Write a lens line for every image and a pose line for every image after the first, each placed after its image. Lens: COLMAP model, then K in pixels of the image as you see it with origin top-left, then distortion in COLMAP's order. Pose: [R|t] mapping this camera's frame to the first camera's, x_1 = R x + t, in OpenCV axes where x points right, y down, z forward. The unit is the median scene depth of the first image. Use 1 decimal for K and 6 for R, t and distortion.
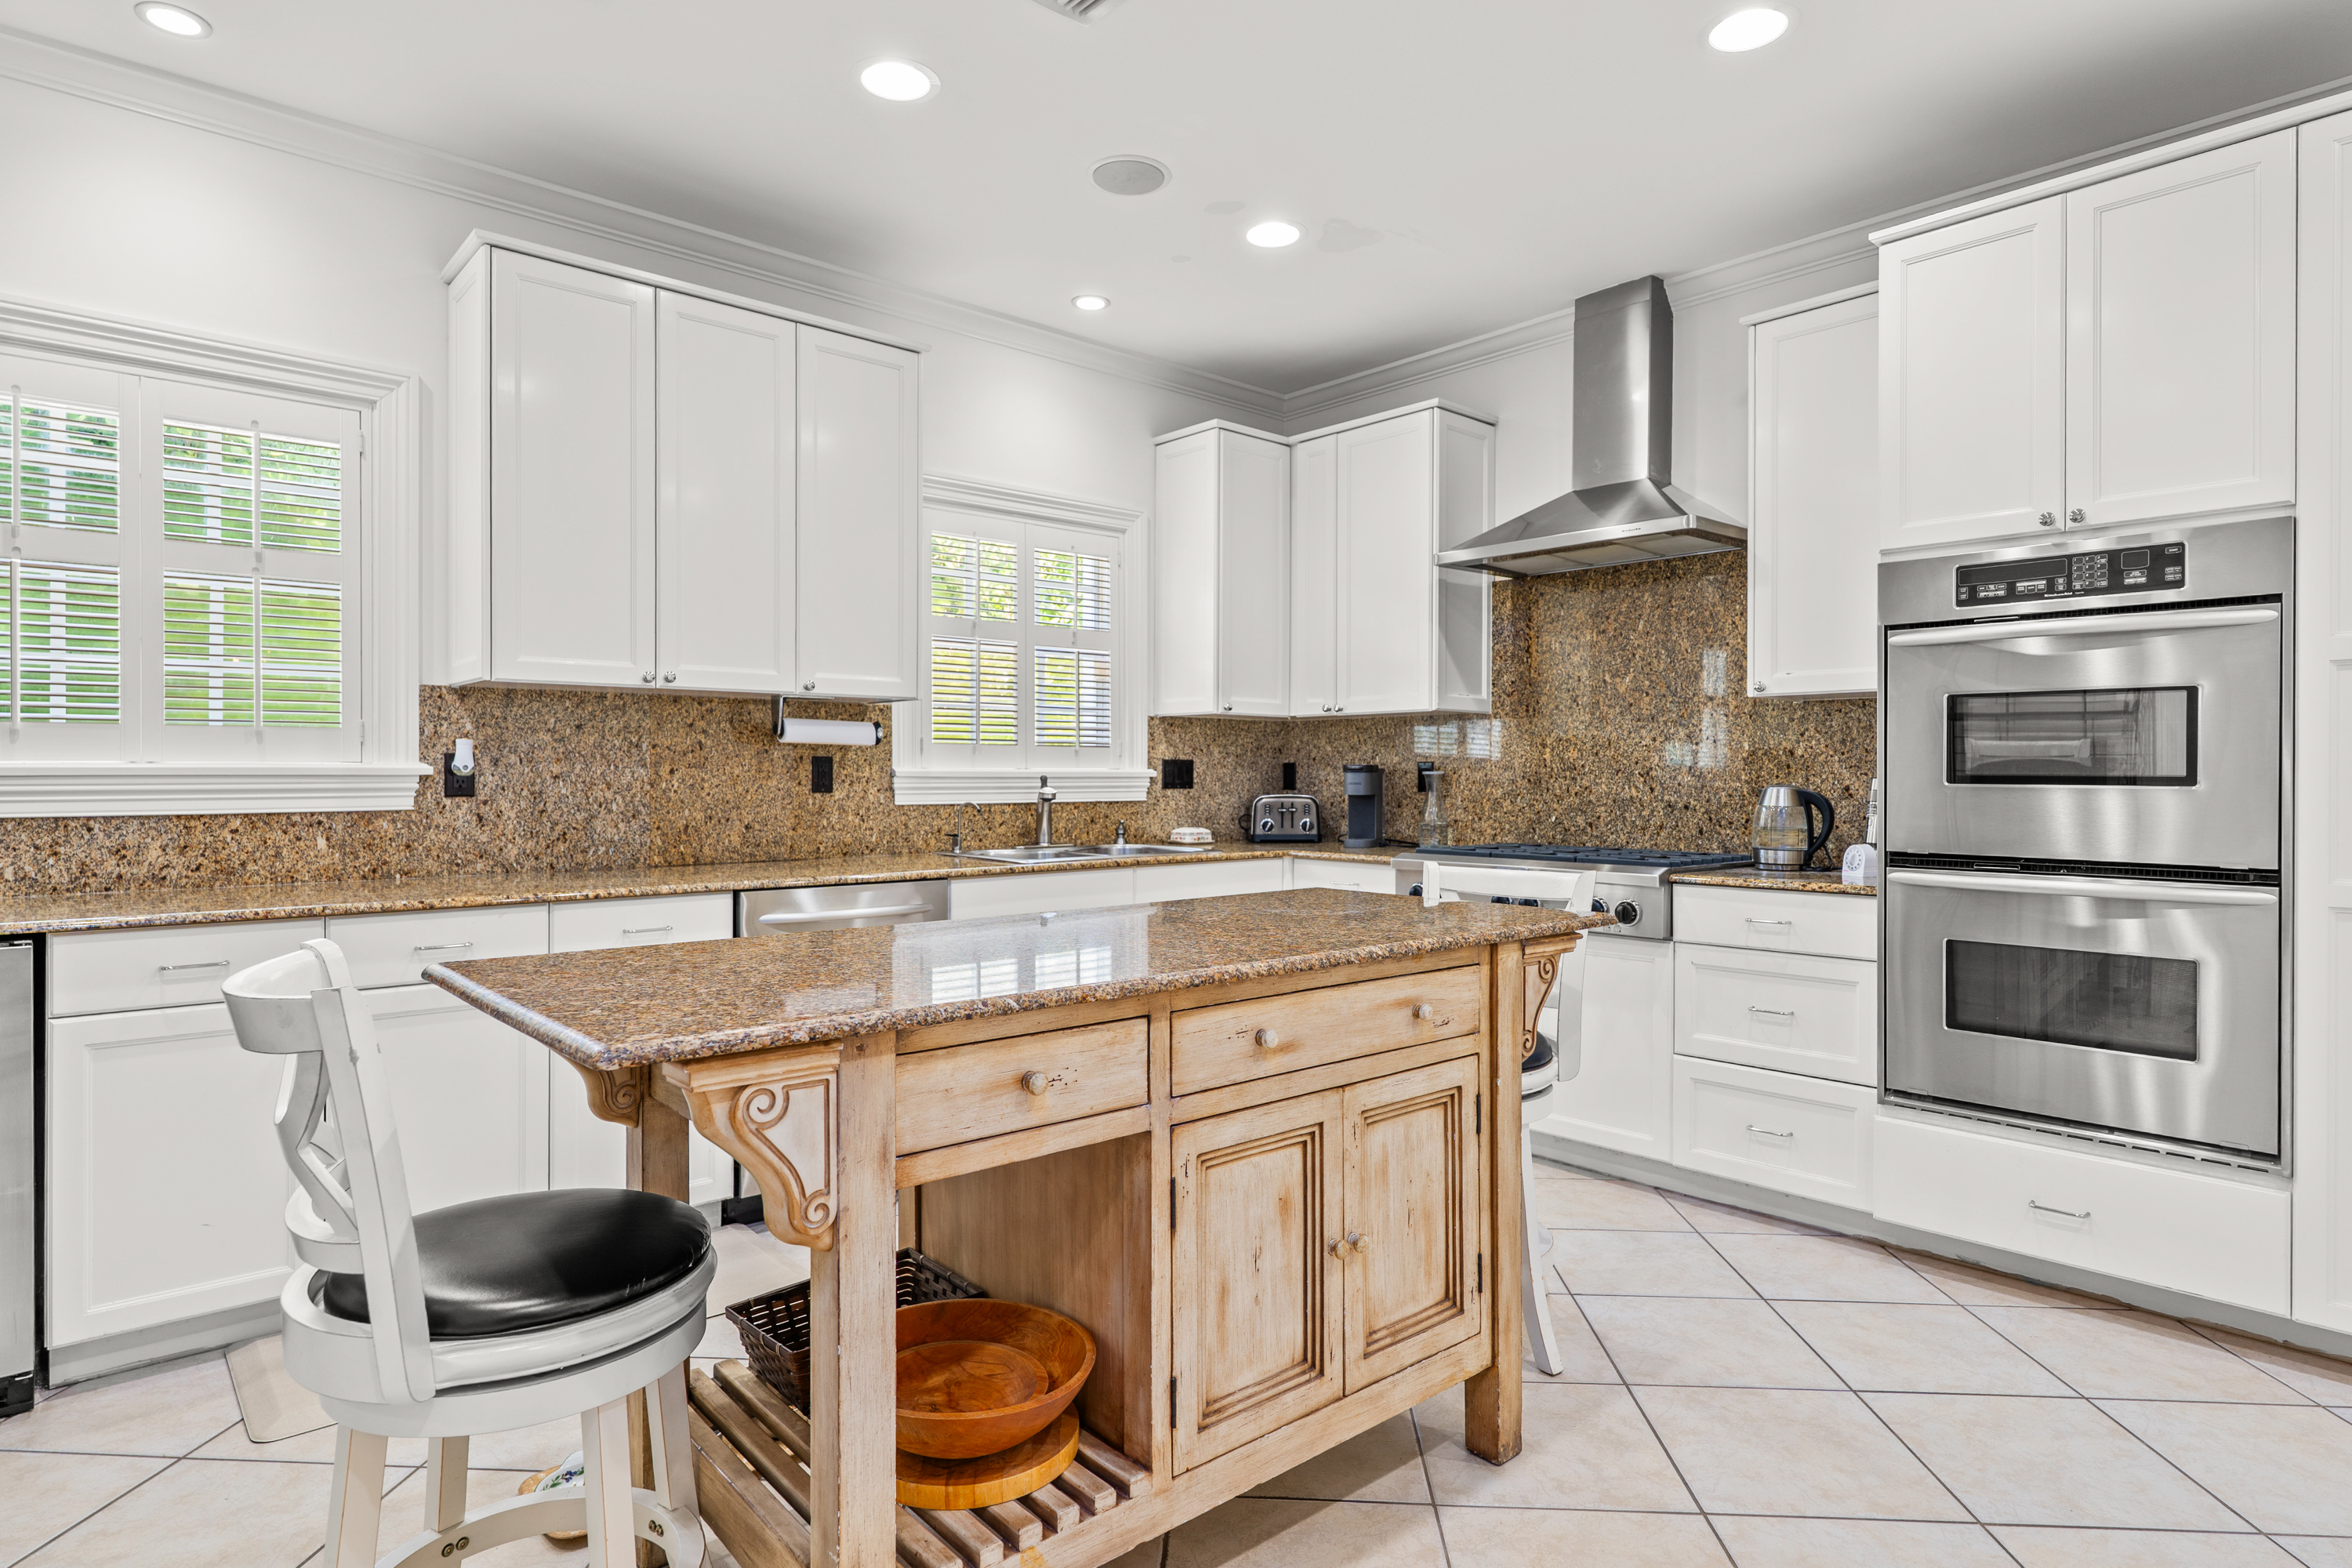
lens RADIAL K [[1288.9, 0, 1177.9], [0, 1288.9, 778.8], [0, 0, 1]] dist [0.003256, 0.000143]
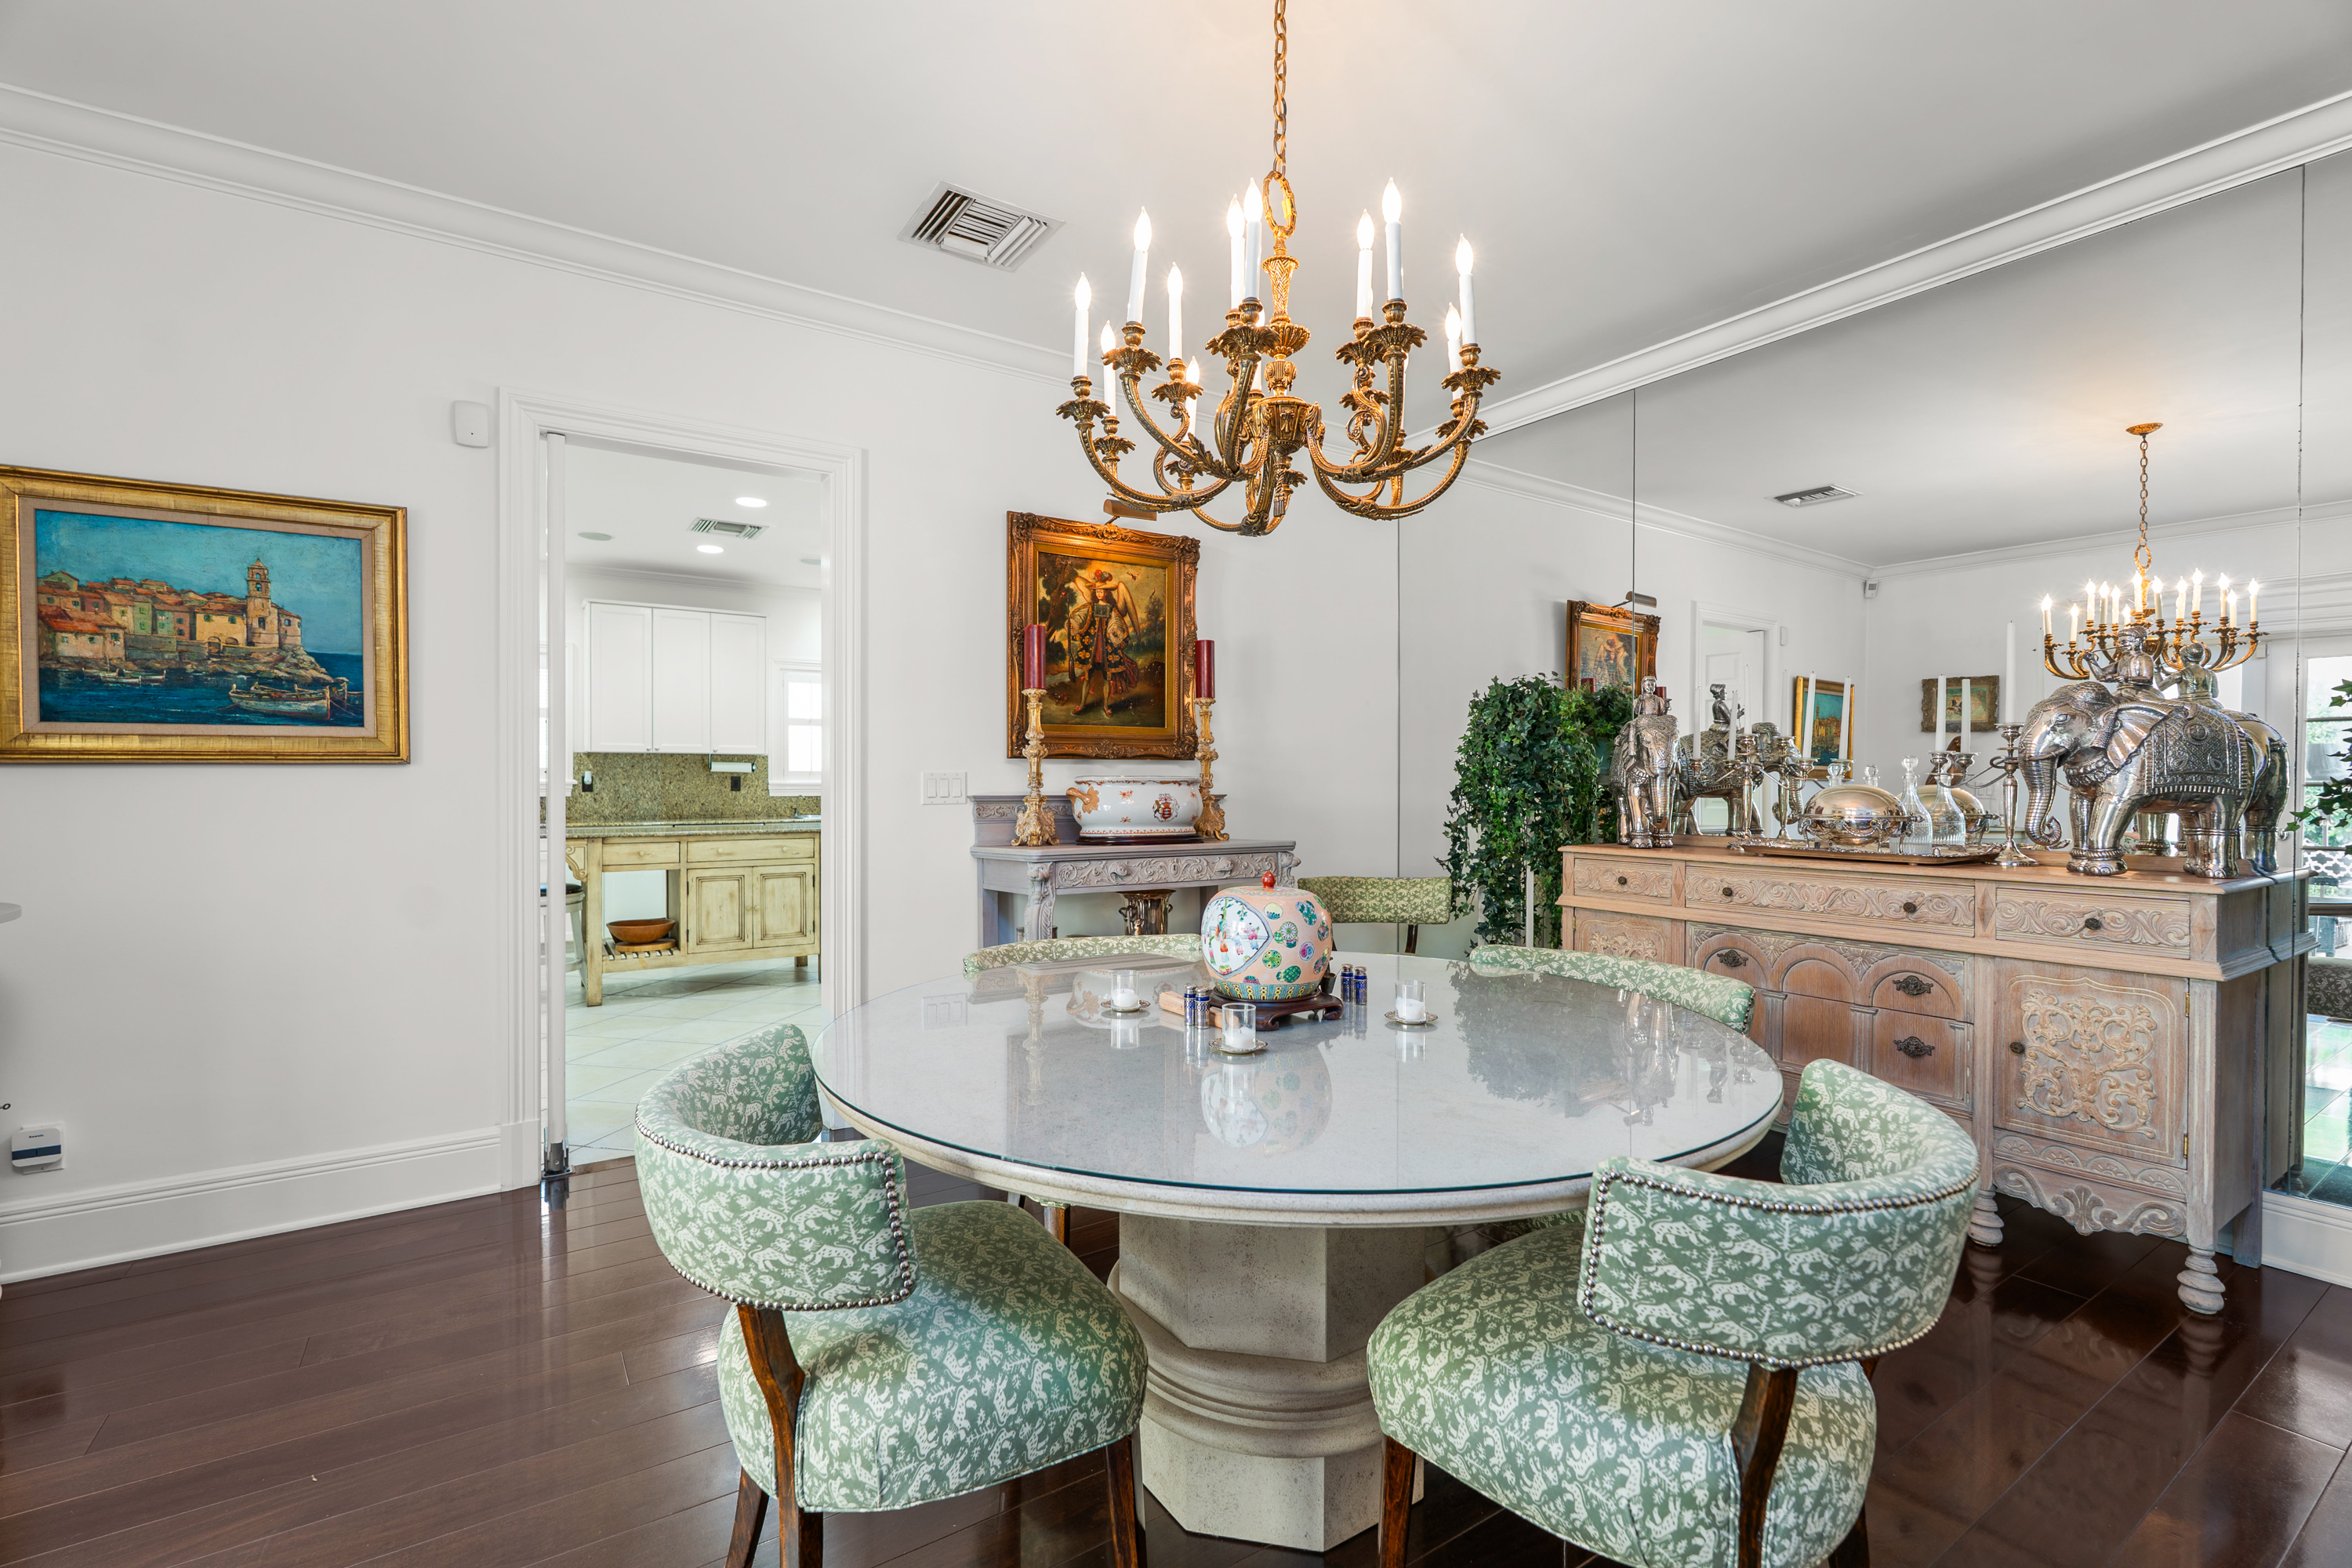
lens RADIAL K [[1048.0, 0, 1178.2], [0, 1048.0, 789.9], [0, 0, 1]] dist [0.001488, 0.000942]
pose [[0.989260, -0.000479, -0.146166, 1.734876], [0.000868, 0.999996, 0.002594, 0.007381], [0.146164, -0.002693, 0.989257, -1.775007]]
